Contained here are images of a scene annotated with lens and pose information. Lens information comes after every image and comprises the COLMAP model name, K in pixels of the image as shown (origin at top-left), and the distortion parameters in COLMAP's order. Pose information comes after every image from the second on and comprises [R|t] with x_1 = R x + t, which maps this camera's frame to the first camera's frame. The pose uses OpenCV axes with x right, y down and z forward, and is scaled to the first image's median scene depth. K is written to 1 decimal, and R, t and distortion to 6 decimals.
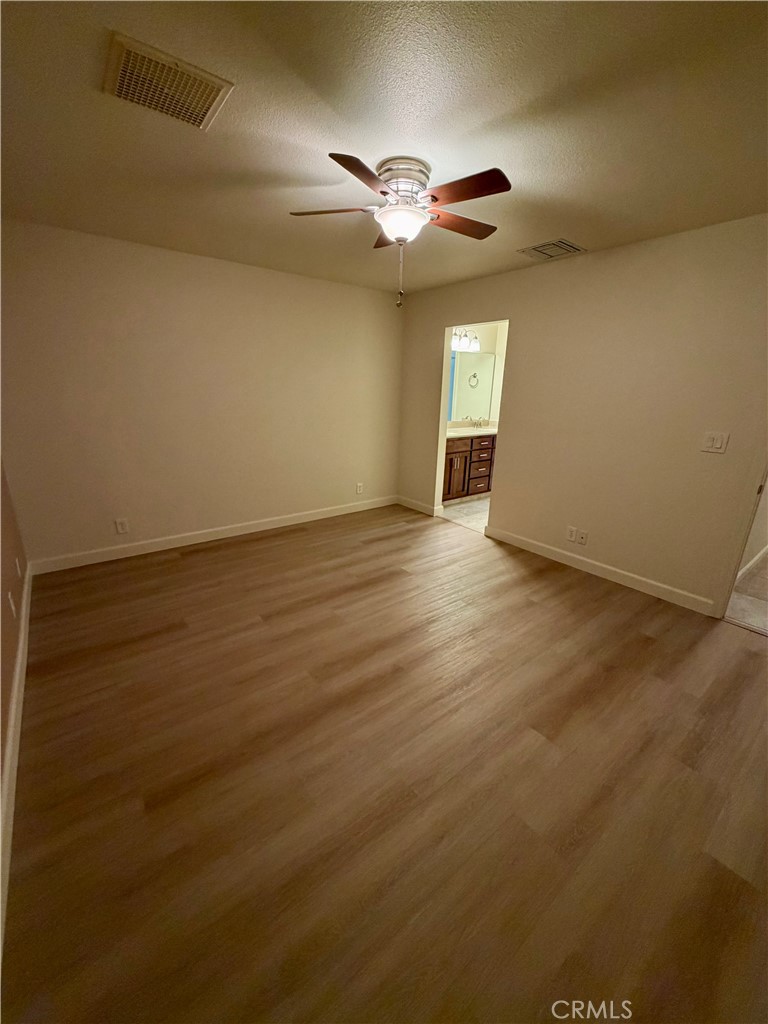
lens RADIAL K [[413.9, 0, 384.0], [0, 413.9, 512.0], [0, 0, 1]] dist [0.016017, -0.000154]
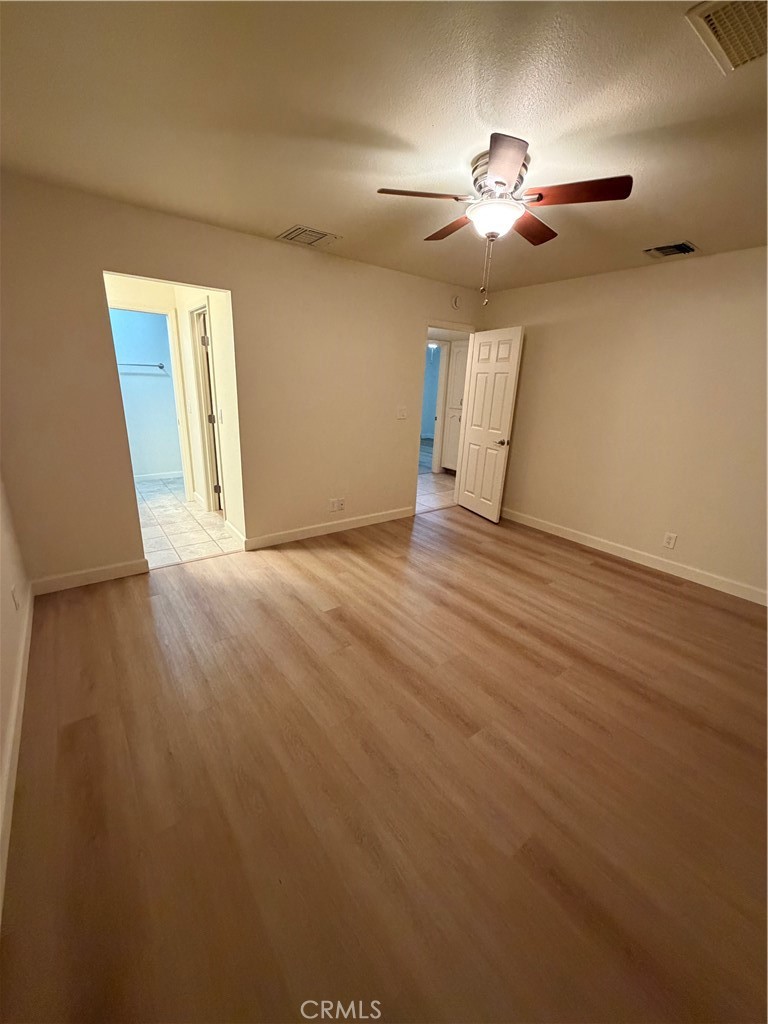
lens RADIAL K [[413.9, 0, 384.0], [0, 413.9, 512.0], [0, 0, 1]] dist [0.016017, -0.000154]
pose [[0.015075, -0.328398, 0.944419, -0.707939], [0.258808, 0.913619, 0.313557, -0.282559], [-0.965811, 0.239696, 0.098765, 0.846915]]
